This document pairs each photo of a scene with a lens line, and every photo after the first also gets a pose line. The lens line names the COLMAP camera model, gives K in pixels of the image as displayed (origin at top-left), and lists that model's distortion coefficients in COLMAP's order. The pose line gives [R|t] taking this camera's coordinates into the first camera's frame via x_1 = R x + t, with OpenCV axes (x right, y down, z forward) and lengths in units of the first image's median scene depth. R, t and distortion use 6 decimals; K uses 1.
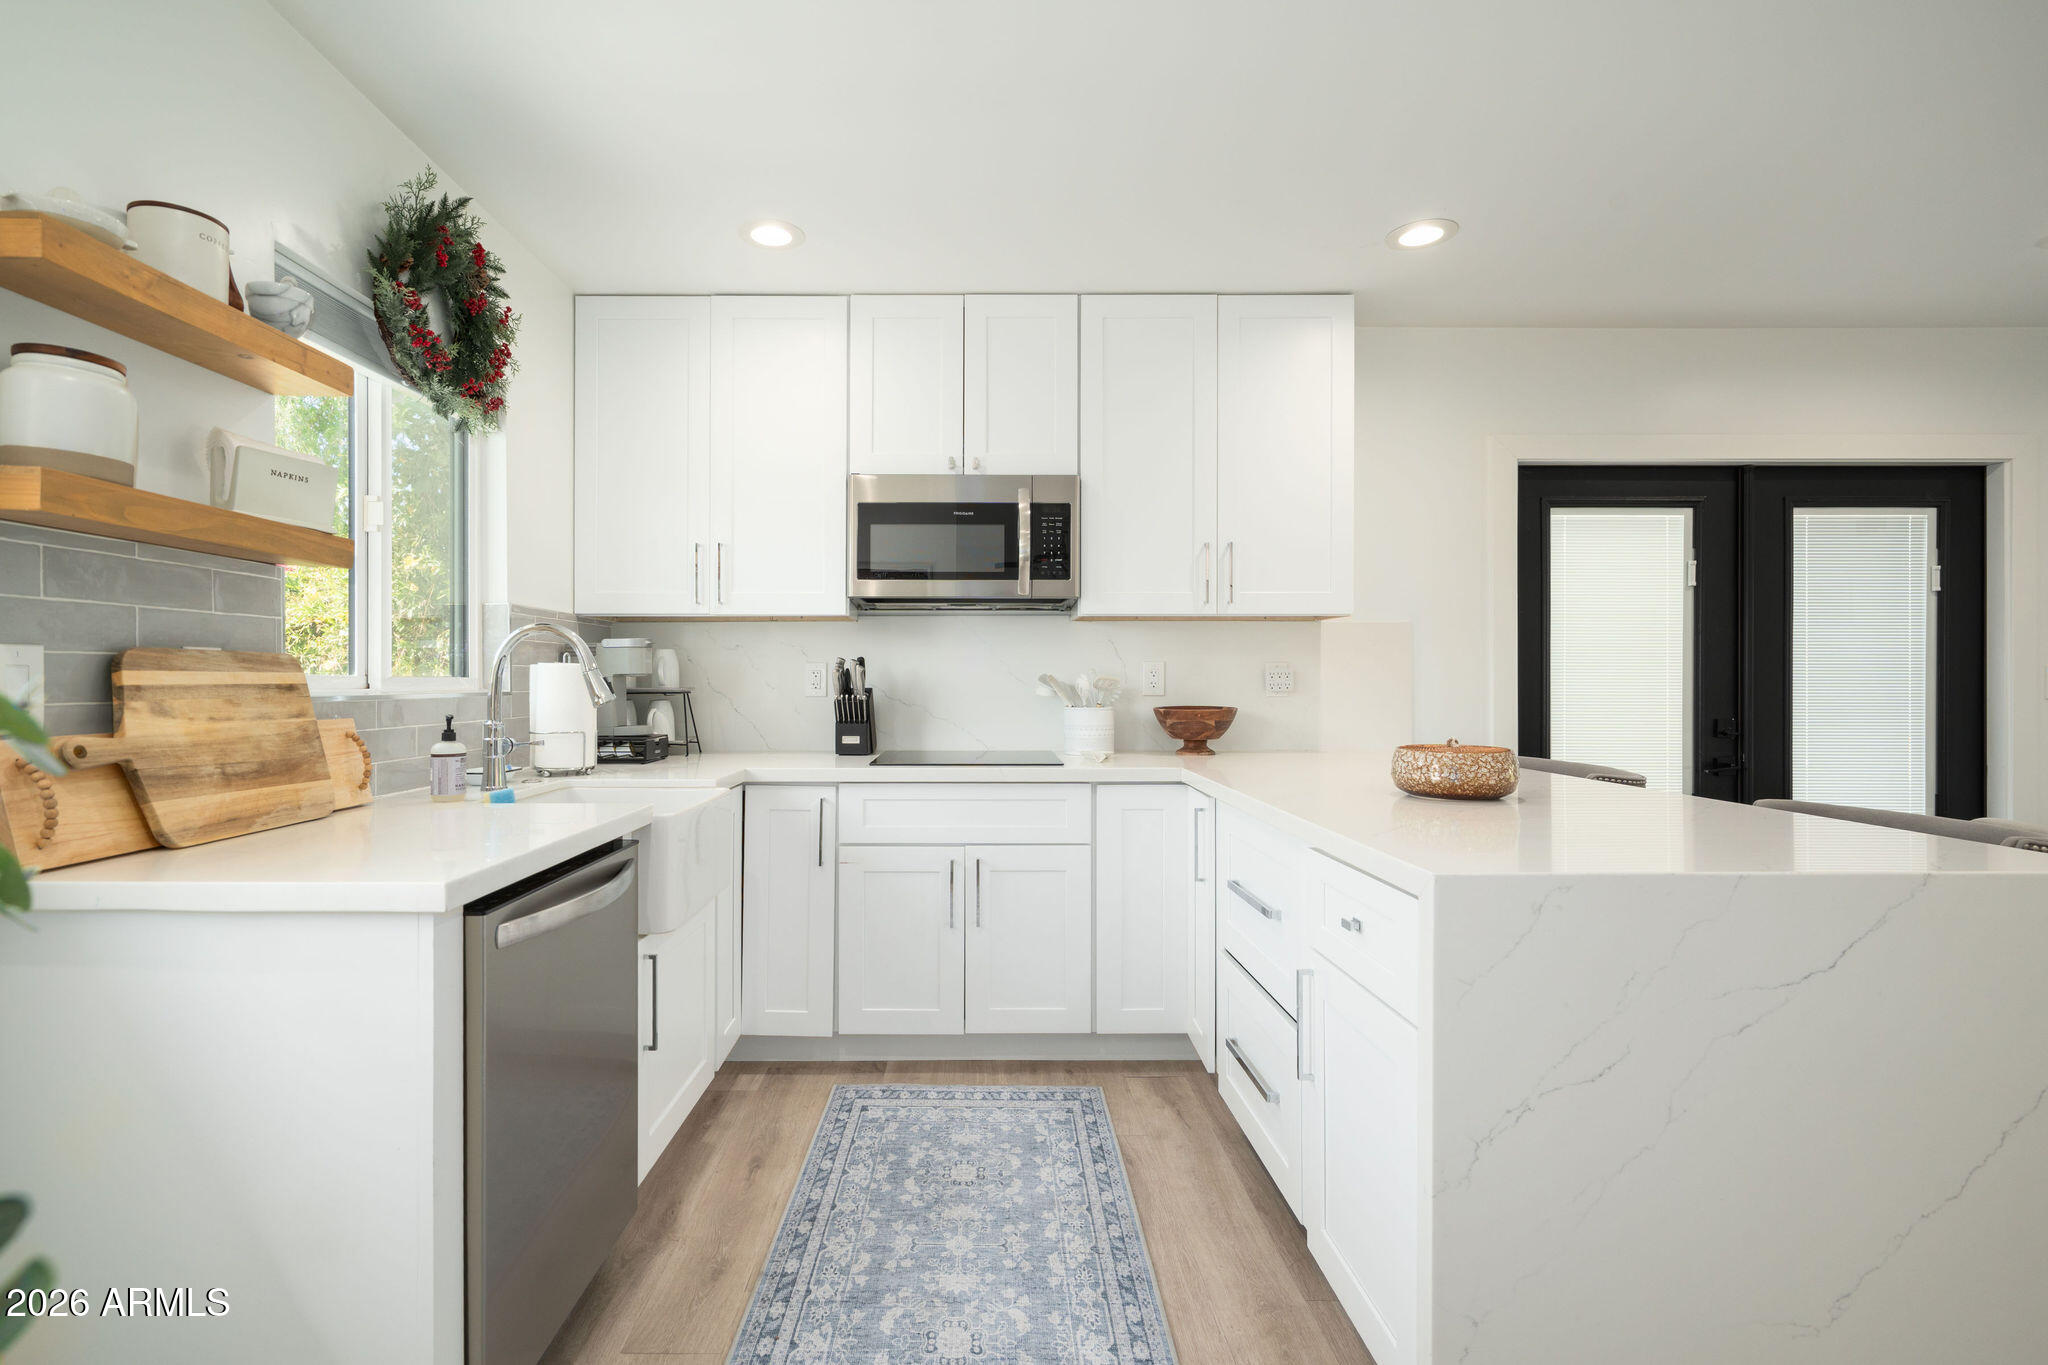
lens RADIAL K [[953.4, 0, 974.1], [0, 953.4, 678.3], [0, 0, 1]] dist [-0.002336, -0.000397]
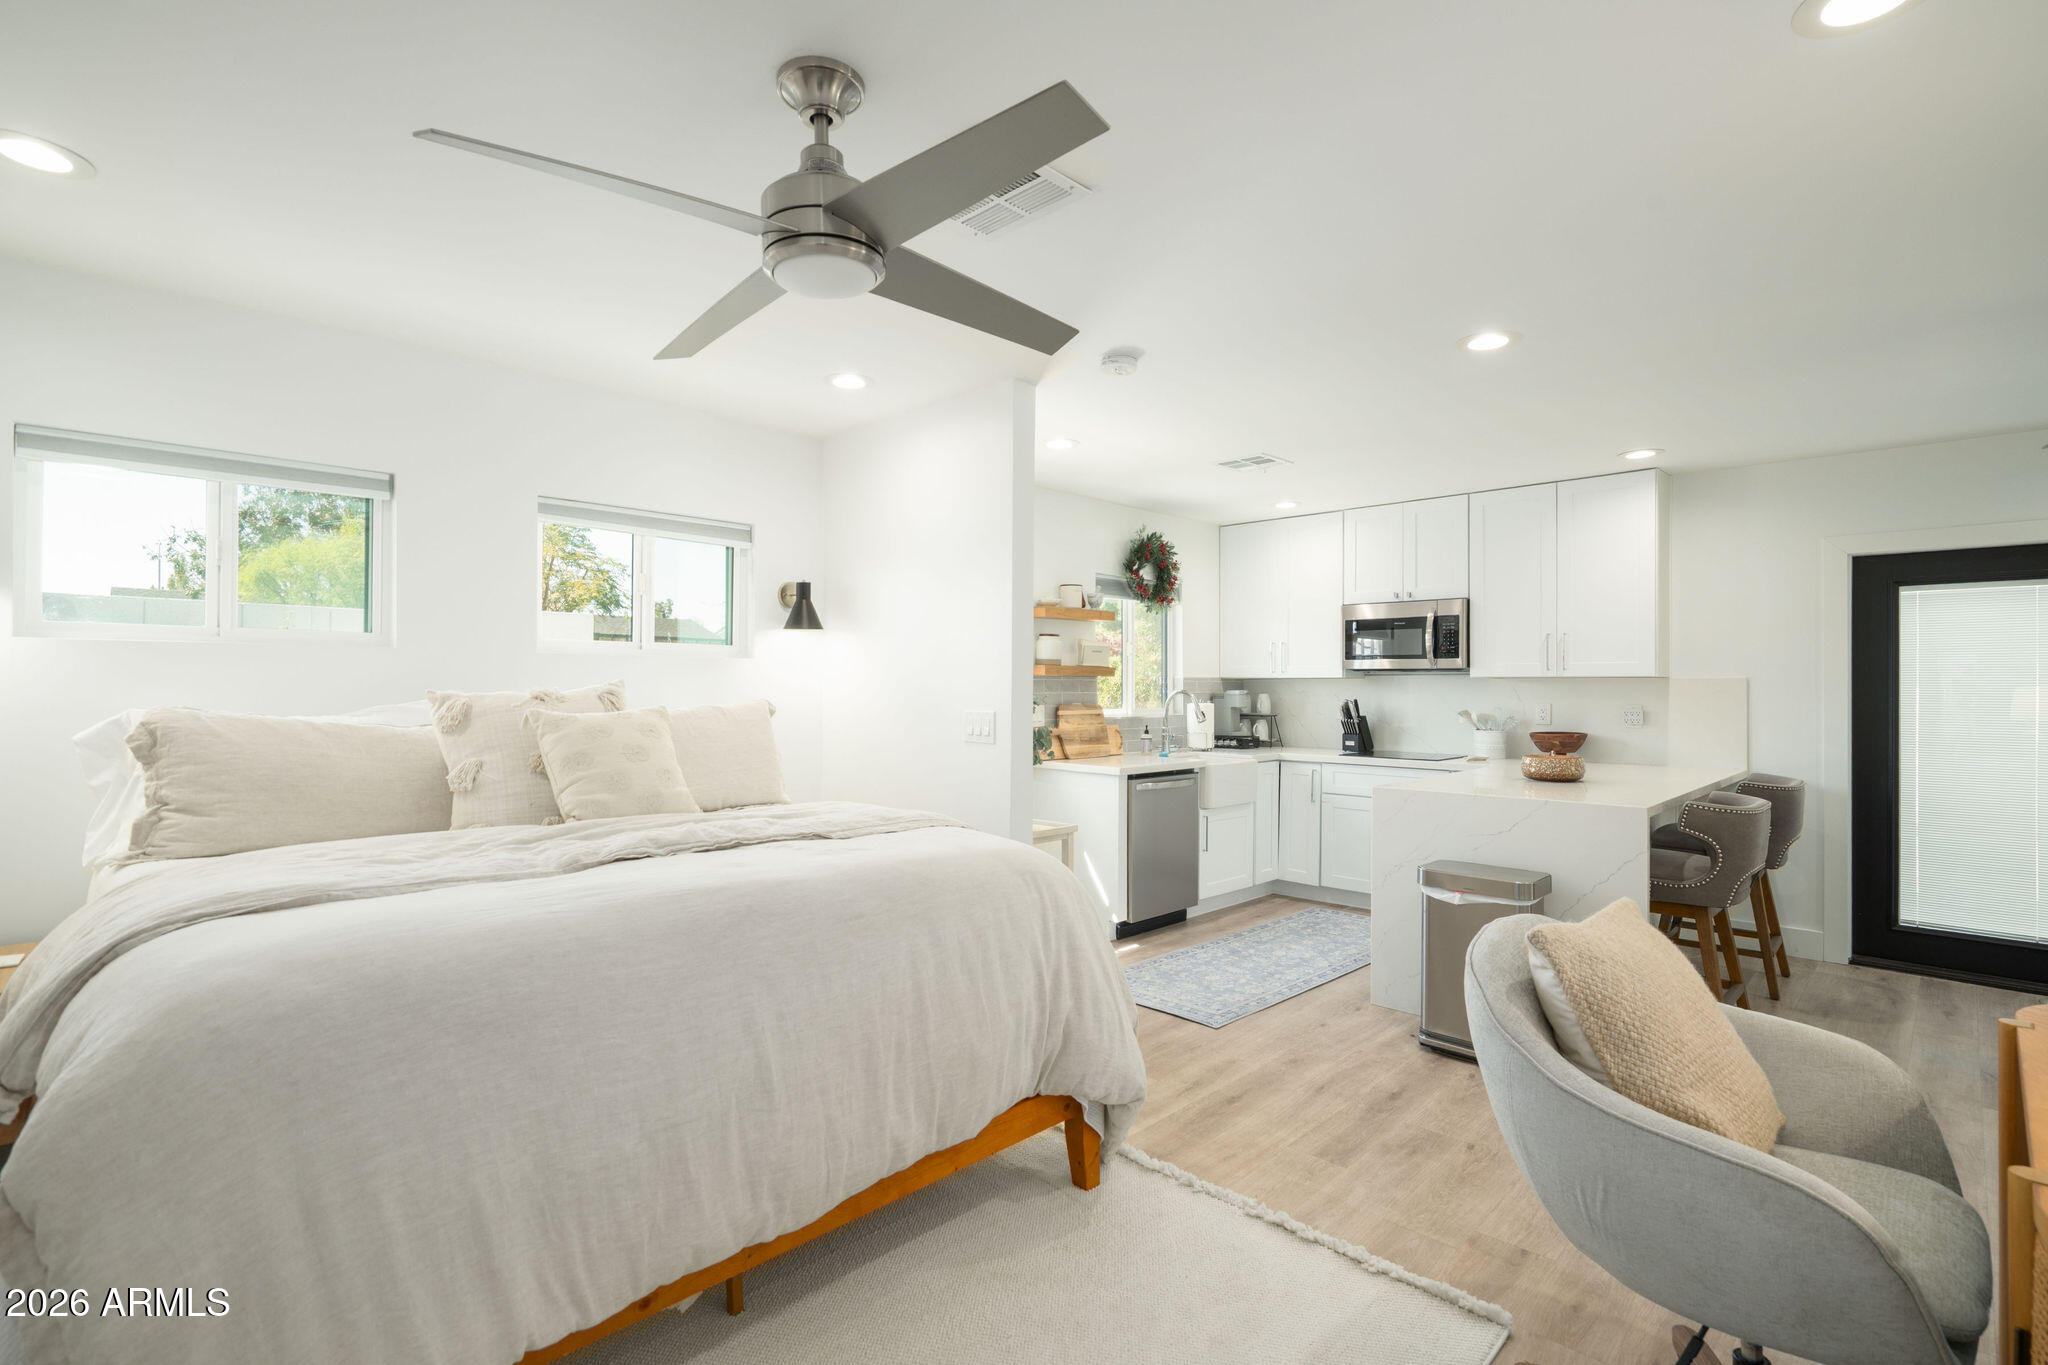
lens RADIAL K [[960.8, 0, 1009.7], [0, 960.8, 683.7], [0, 0, 1]] dist [-0.002460, -0.000299]
pose [[0.707419, 0.000066, -0.706795, 0.773707], [-0.001756, 0.999997, -0.001665, -0.050886], [0.706792, 0.002419, 0.707417, -0.855531]]
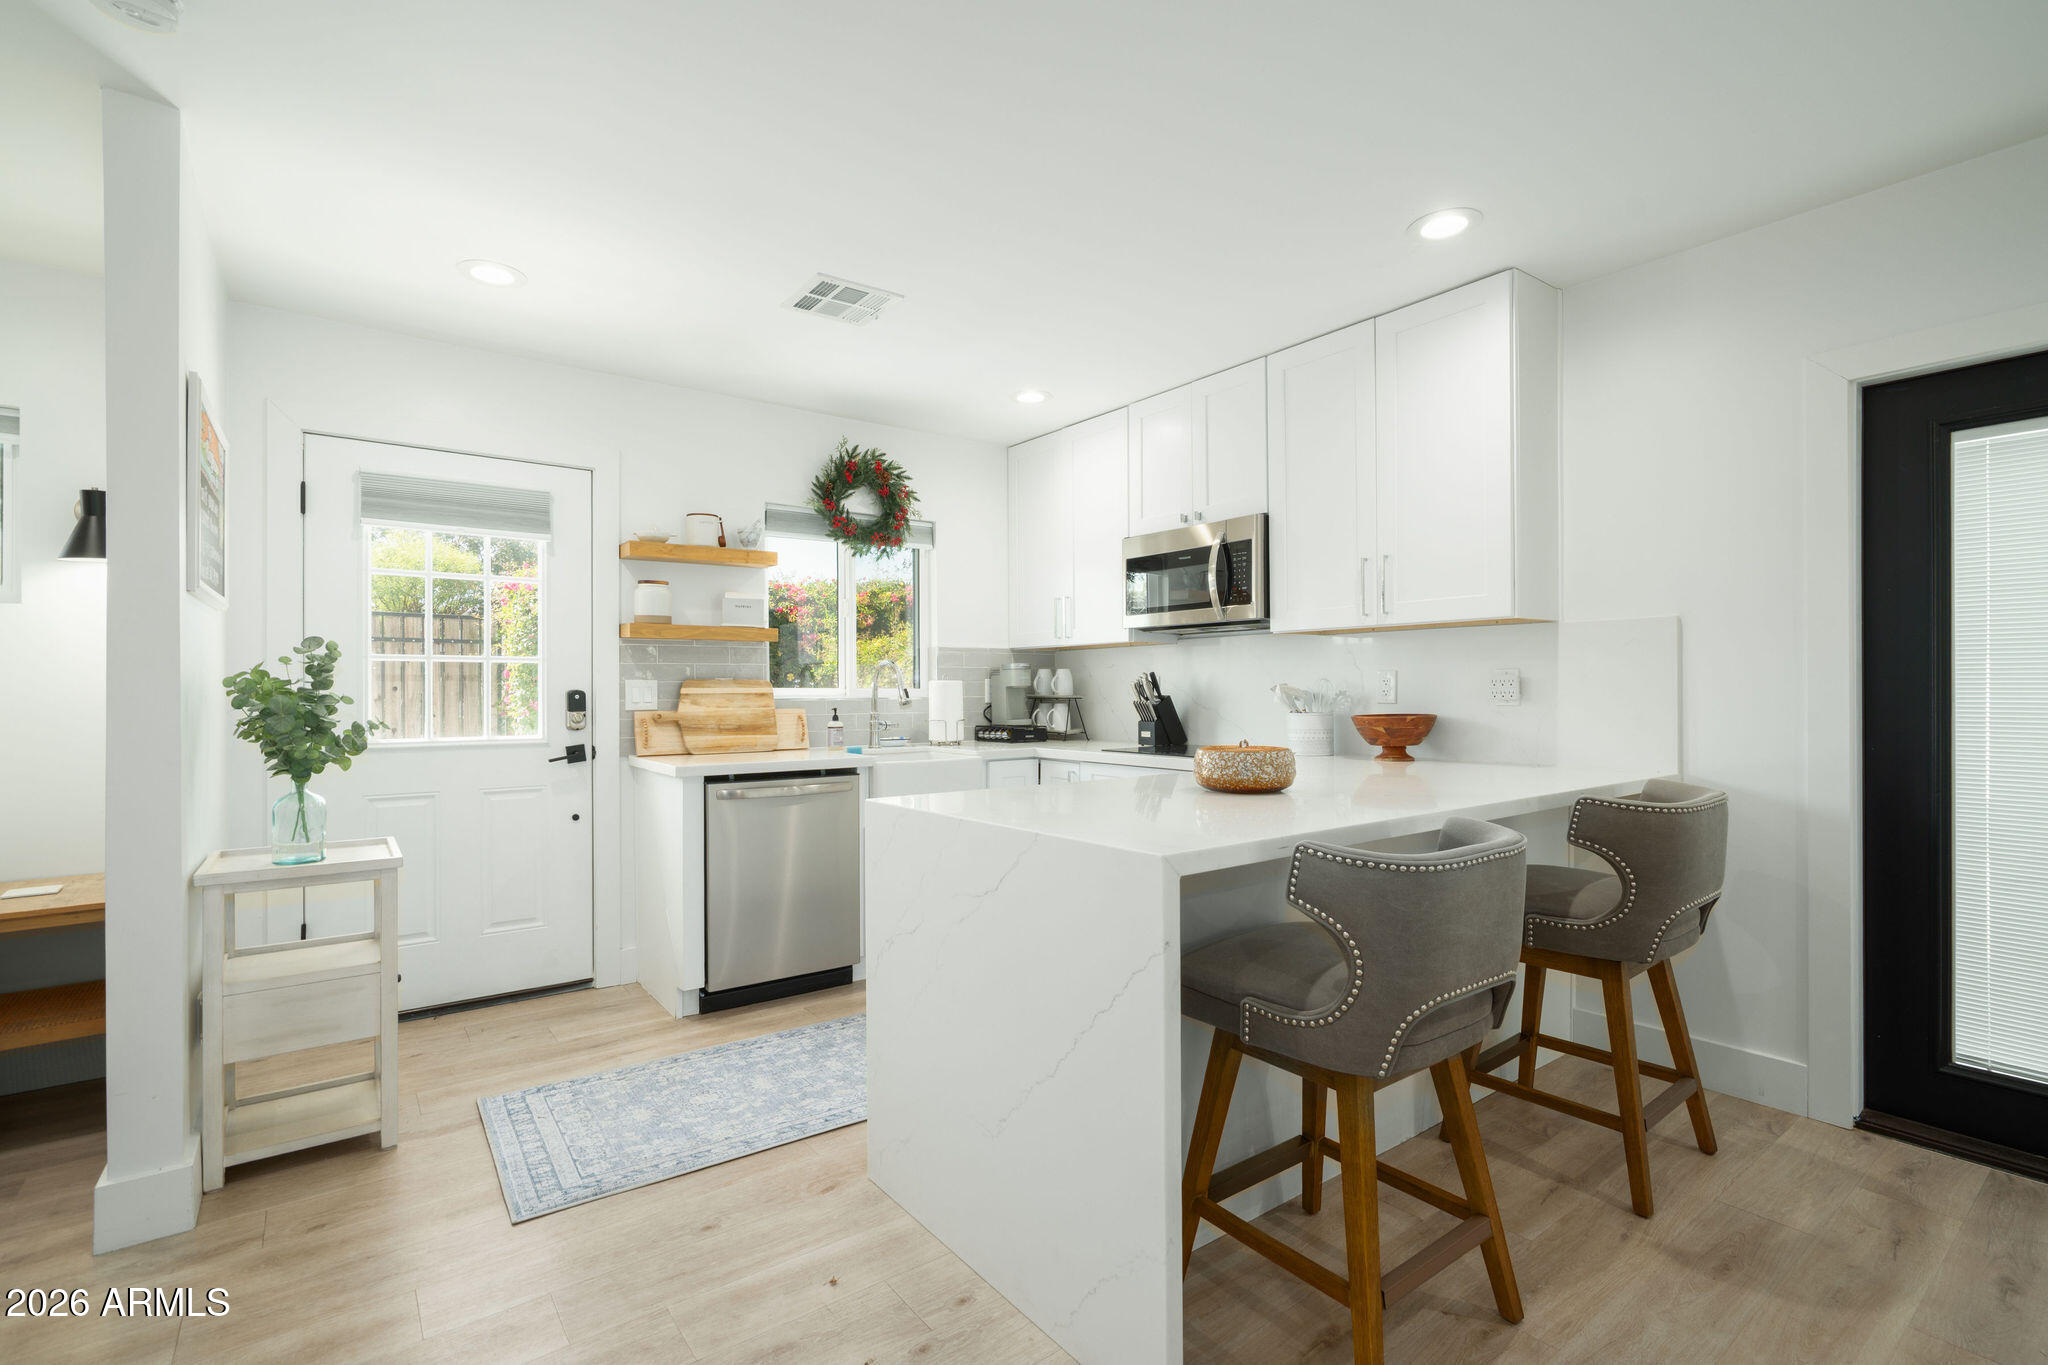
lens RADIAL K [[930.5, 0, 1012.5], [0, 930.5, 696.8], [0, 0, 1]] dist [-0.003391, 0.000041]
pose [[0.599614, 0.002774, -0.800284, 0.846415], [0.005504, 0.999956, 0.007590, 0.000972], [0.800270, -0.008955, 0.599573, 0.073233]]
